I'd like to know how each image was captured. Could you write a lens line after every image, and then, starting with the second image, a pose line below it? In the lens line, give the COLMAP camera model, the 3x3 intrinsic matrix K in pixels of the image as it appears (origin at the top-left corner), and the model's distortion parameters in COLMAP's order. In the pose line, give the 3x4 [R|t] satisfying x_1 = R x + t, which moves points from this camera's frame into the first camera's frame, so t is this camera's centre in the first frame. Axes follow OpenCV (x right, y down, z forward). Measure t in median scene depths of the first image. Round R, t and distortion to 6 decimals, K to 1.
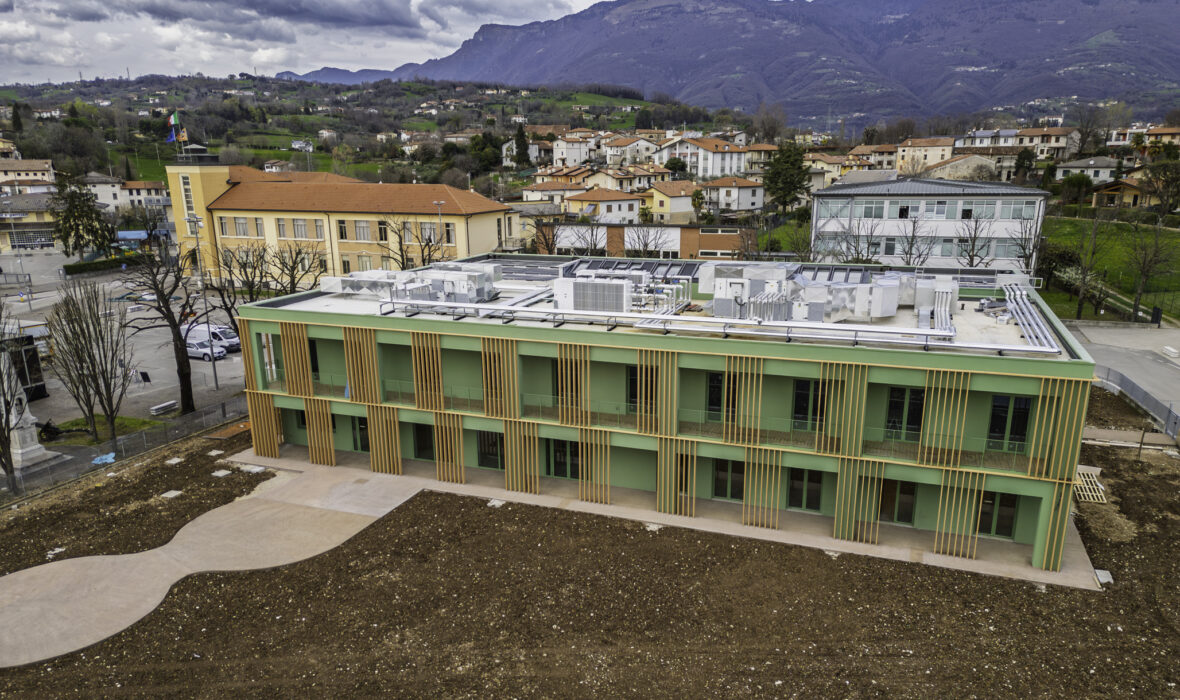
lens RADIAL K [[827.1, 0, 592.7], [0, 827.1, 400.0], [0, 0, 1]] dist [0.063182, -0.054411]
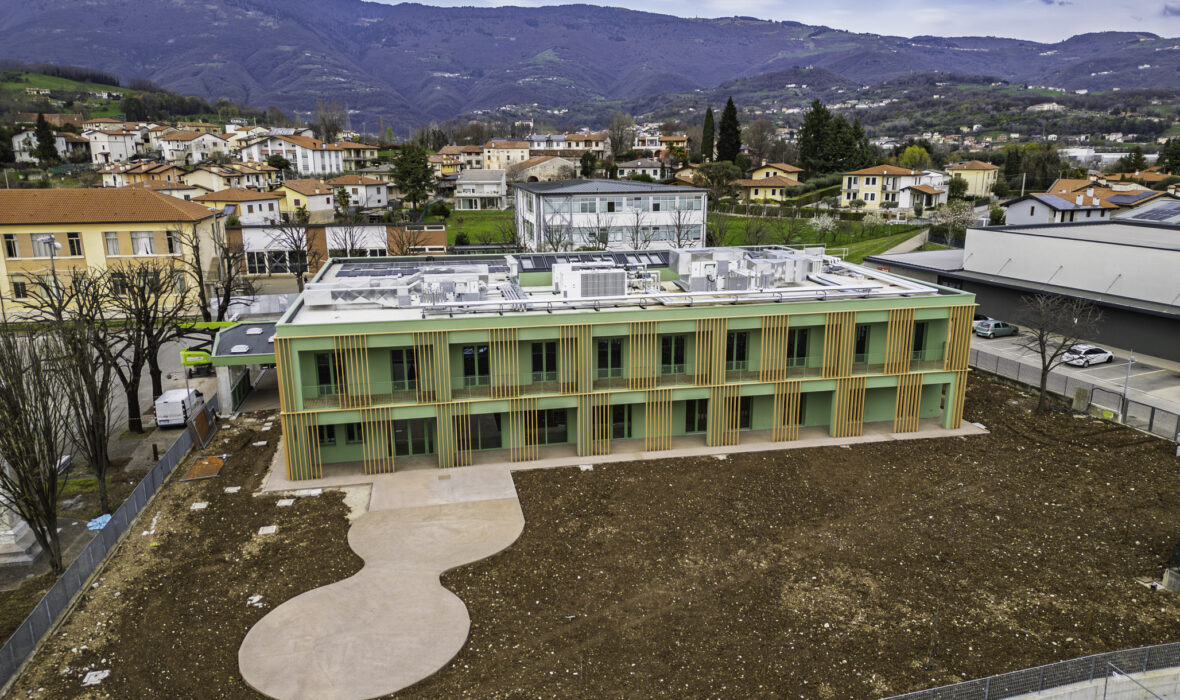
lens RADIAL K [[827.1, 0, 599.0], [0, 827.1, 362.6], [0, 0, 1]] dist [0.063182, -0.054411]
pose [[0.839388, -0.128920, 0.528021, -0.125802], [0.147996, 0.988969, 0.006197, -0.004349], [-0.522995, 0.072943, 0.849209, 0.001007]]
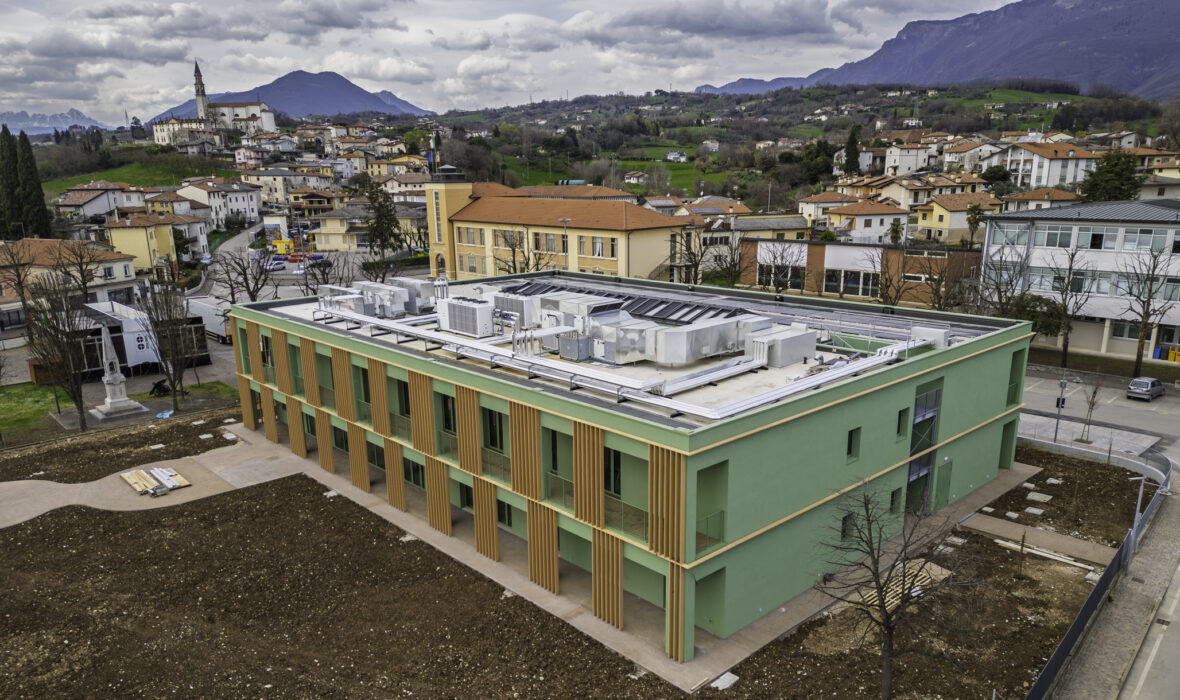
lens RADIAL K [[827.1, 0, 590.9], [0, 827.1, 397.2], [0, 0, 1]] dist [0.063182, -0.054411]
pose [[0.894991, 0.112961, -0.431544, 0.123238], [-0.117311, 0.992956, 0.016622, -0.012075], [0.430382, 0.035749, 0.901939, 0.022553]]
